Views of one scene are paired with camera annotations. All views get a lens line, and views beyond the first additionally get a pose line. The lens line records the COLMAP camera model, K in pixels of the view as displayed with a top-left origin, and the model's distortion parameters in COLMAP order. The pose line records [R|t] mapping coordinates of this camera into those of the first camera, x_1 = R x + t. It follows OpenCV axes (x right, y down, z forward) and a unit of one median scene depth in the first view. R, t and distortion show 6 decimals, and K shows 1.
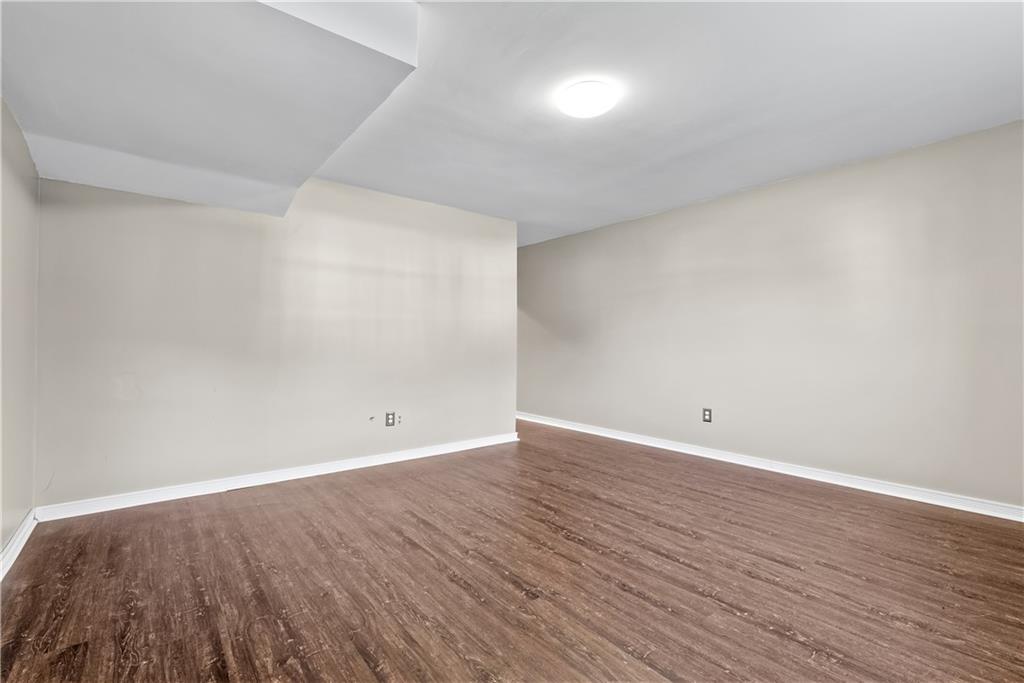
lens RADIAL K [[457.6, 0, 513.1], [0, 457.6, 341.8], [0, 0, 1]] dist [-0.005869, -0.000587]
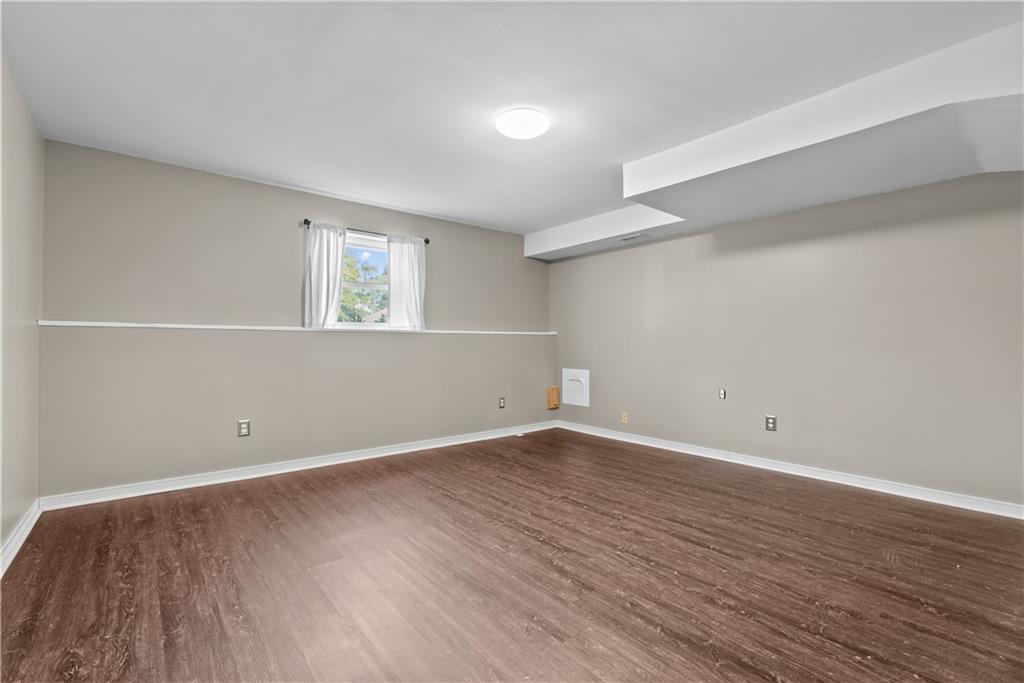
lens RADIAL K [[457.6, 0, 511.1], [0, 457.6, 342.0], [0, 0, 1]] dist [-0.005869, -0.000587]
pose [[-0.999940, -0.002547, -0.010613, 0.200299], [-0.002487, 0.999981, -0.005618, 0.004116], [0.010627, -0.005591, -0.999928, 2.087980]]
